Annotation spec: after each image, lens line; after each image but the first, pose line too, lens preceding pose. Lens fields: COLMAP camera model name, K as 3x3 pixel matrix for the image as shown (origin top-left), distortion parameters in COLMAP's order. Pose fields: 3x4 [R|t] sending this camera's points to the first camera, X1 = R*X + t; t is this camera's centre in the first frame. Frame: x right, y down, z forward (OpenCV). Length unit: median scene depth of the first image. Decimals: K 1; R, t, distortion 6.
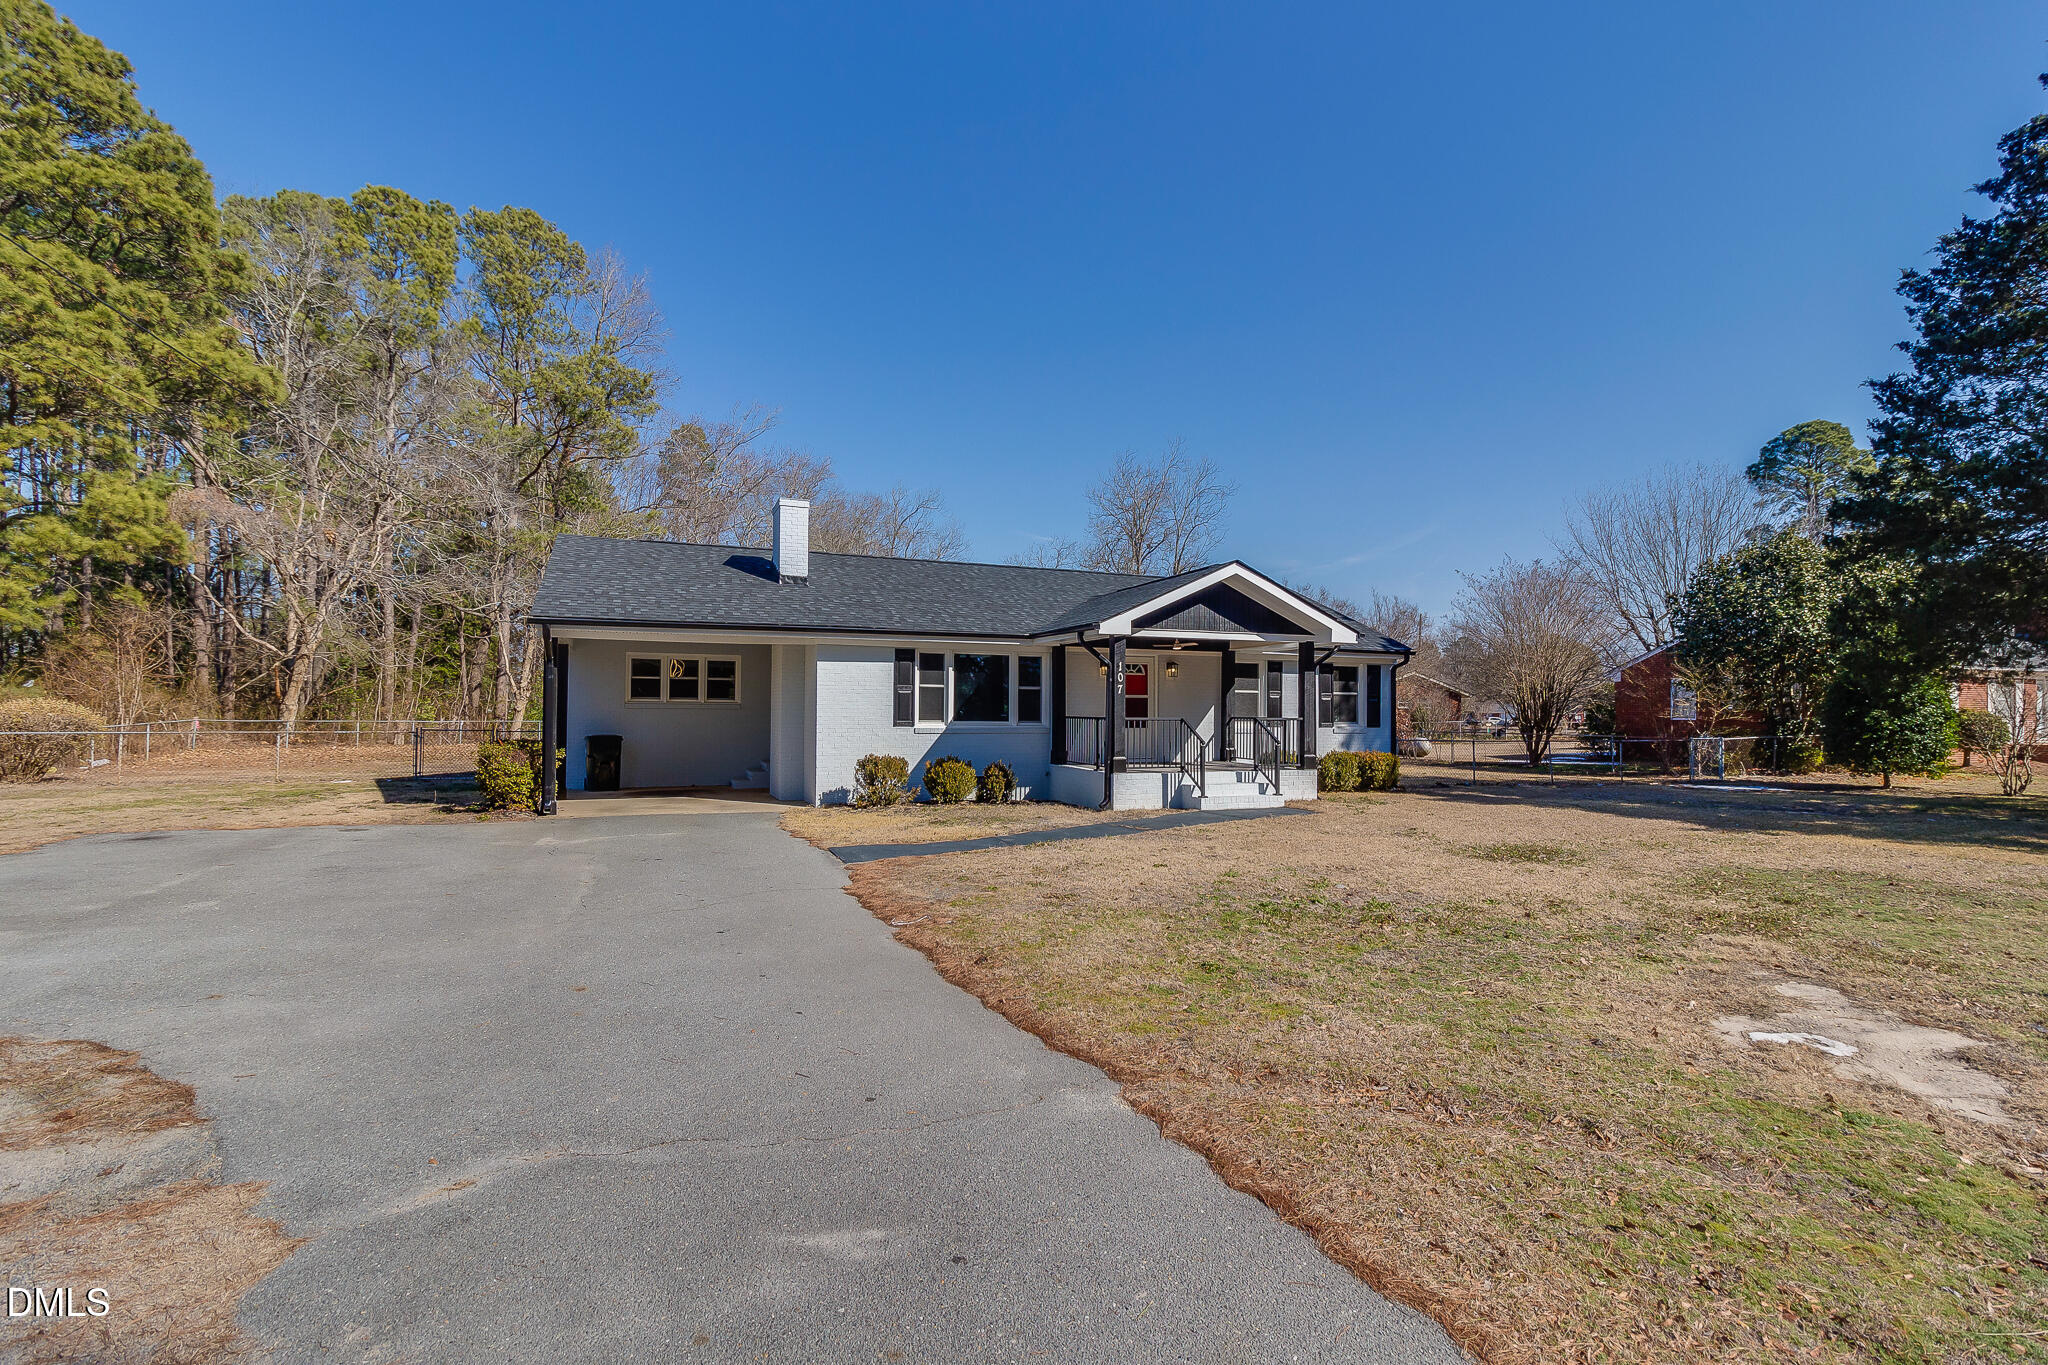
lens RADIAL K [[935.6, 0, 1033.3], [0, 935.6, 675.5], [0, 0, 1]] dist [0.000395, 0.000464]
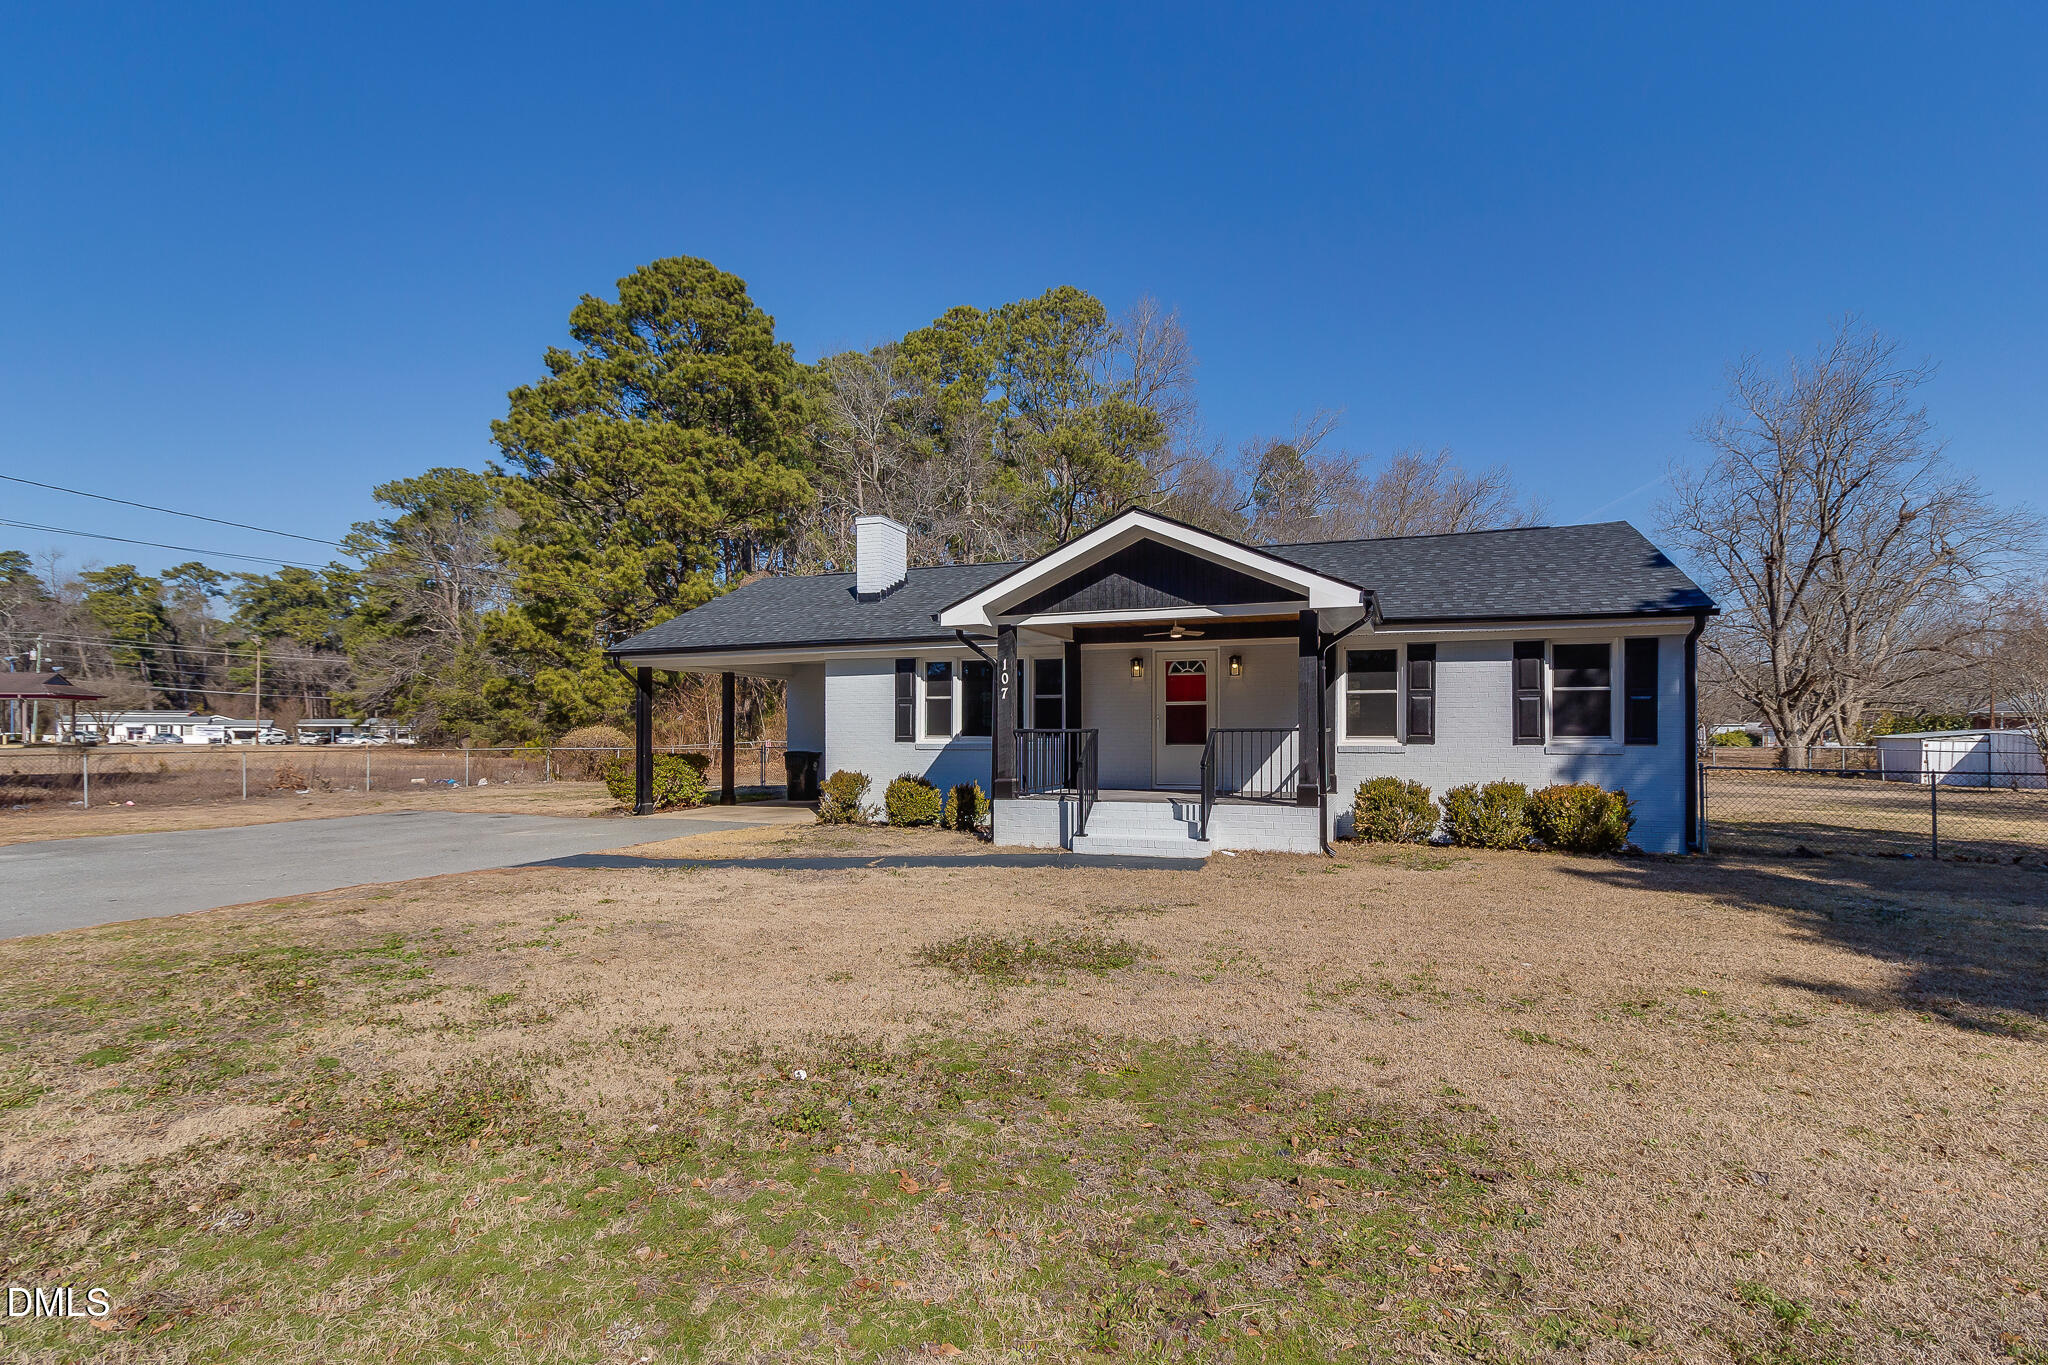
lens RADIAL K [[958.3, 0, 1019.7], [0, 958.3, 728.7], [0, 0, 1]] dist [0.000591, 0.000573]
pose [[0.722827, -0.010390, -0.690951, 0.598868], [0.032440, 0.999295, 0.018911, 0.026357], [0.690267, -0.036084, 0.722655, 0.371753]]
